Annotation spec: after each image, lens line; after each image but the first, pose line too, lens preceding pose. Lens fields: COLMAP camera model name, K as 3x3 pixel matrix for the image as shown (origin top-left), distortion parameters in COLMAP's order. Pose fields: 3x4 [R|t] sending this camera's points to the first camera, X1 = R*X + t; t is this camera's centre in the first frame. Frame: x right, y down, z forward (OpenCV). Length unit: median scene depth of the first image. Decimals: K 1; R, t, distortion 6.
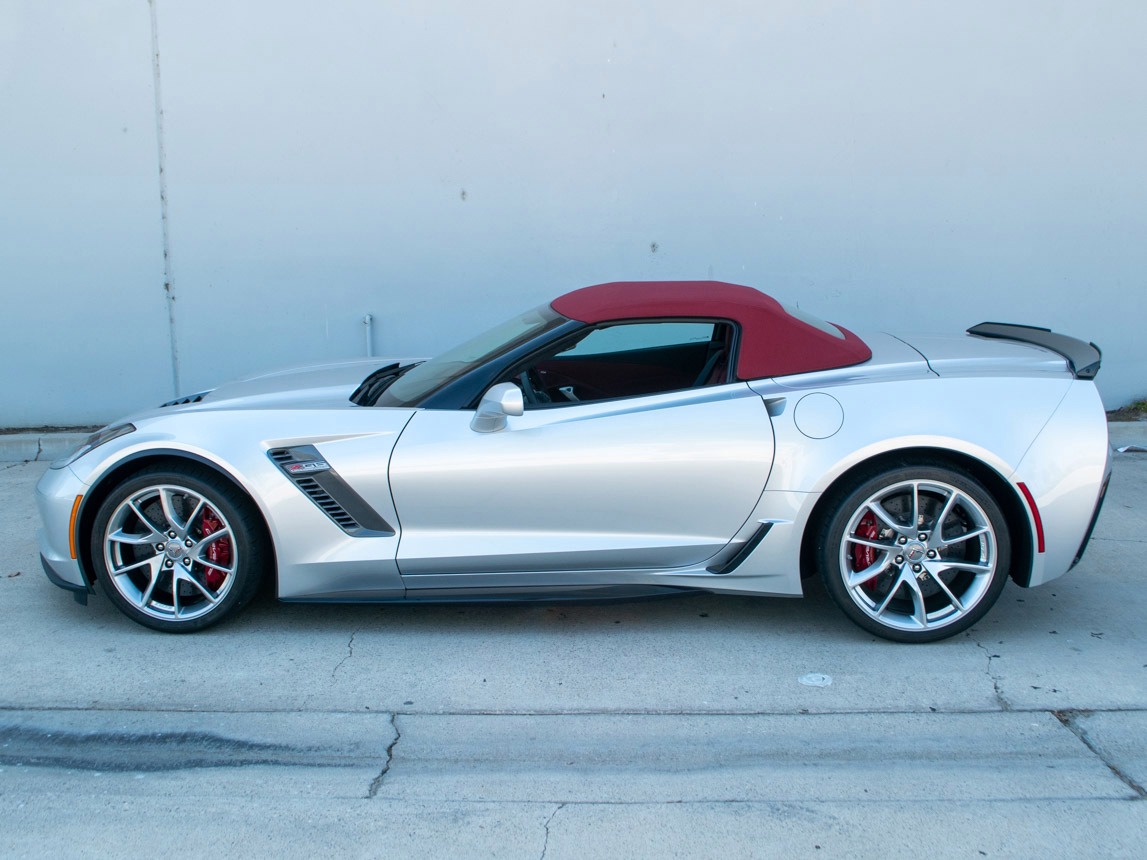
lens RADIAL K [[1174.6, 0, 573.5], [0, 1174.6, 430.0], [0, 0, 1]] dist [-0.071702, -0.008864]
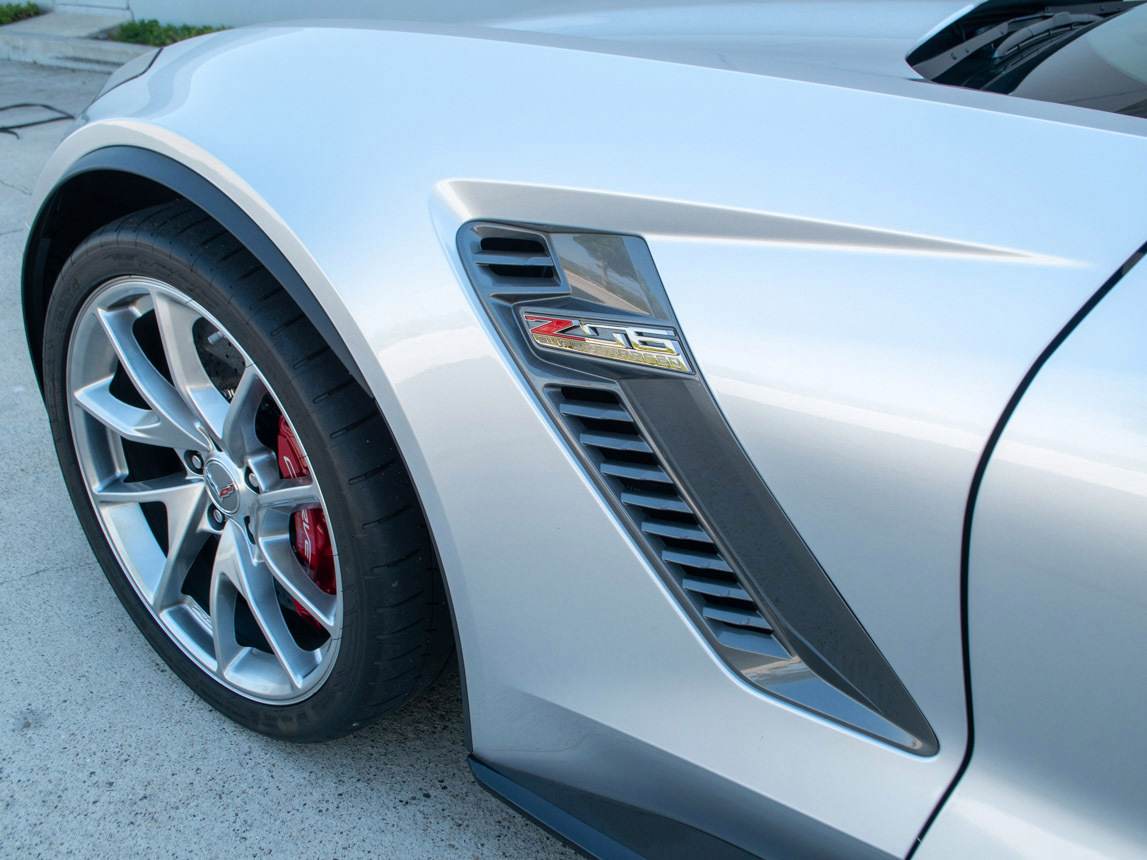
lens RADIAL K [[1084.8, 0, 573.5], [0, 1084.8, 430.0], [0, 0, 1]] dist [-0.080654, 0.013075]
pose [[0.836504, 0.273002, -0.475111, -0.133472], [-0.132835, 0.942220, 0.307532, -0.012593], [0.531616, -0.194140, 0.824436, 0.832626]]
